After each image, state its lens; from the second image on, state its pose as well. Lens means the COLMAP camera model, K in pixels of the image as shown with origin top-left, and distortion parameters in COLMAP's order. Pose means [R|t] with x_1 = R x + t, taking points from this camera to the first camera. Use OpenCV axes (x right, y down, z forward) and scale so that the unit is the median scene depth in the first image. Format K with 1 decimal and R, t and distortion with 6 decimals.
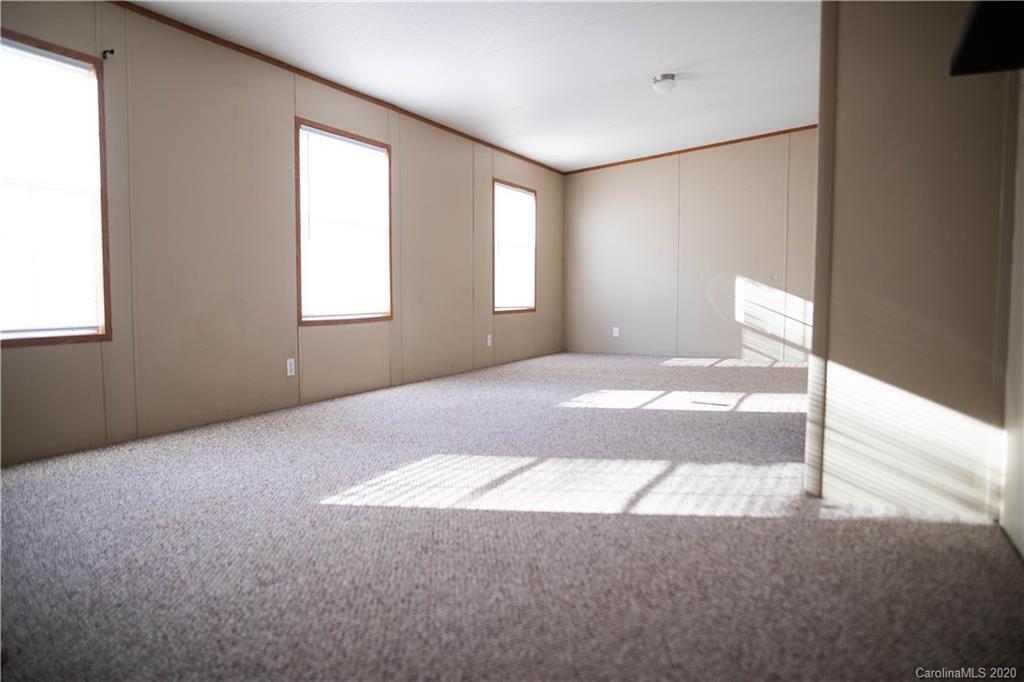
lens RADIAL K [[710.1, 0, 513.1], [0, 710.1, 343.6], [0, 0, 1]] dist [-0.051399, 0.036525]
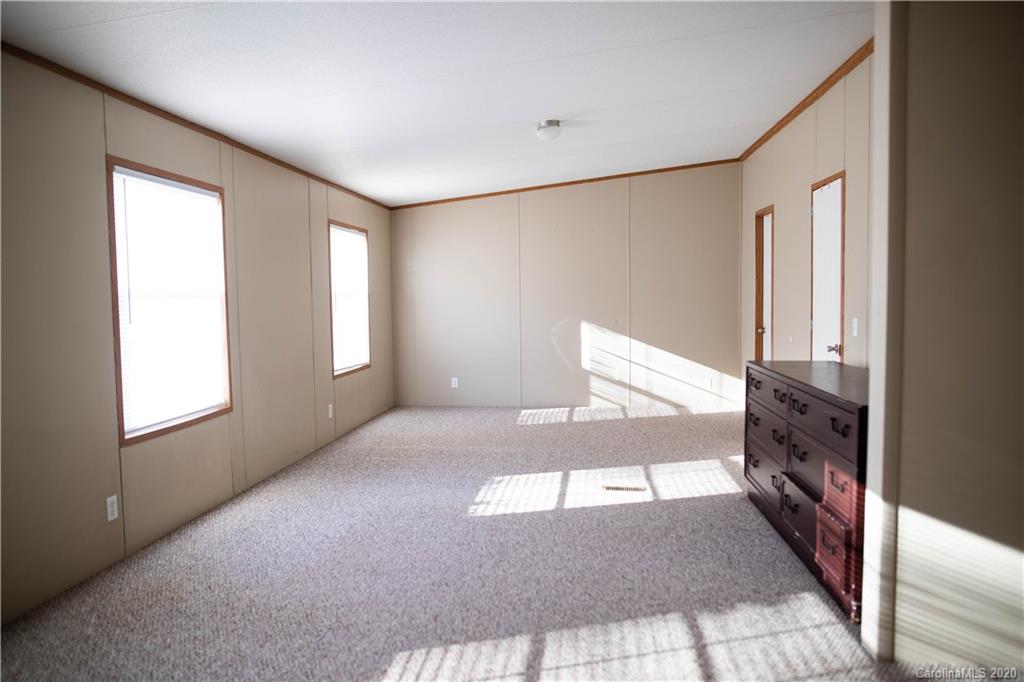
lens RADIAL K [[710.1, 0, 512.9], [0, 710.1, 338.9], [0, 0, 1]] dist [-0.051399, 0.036525]
pose [[0.940287, -0.035324, 0.338546, -0.143666], [0.040267, 0.999160, -0.007584, -0.097398], [-0.337994, 0.020763, 0.940919, 0.170751]]
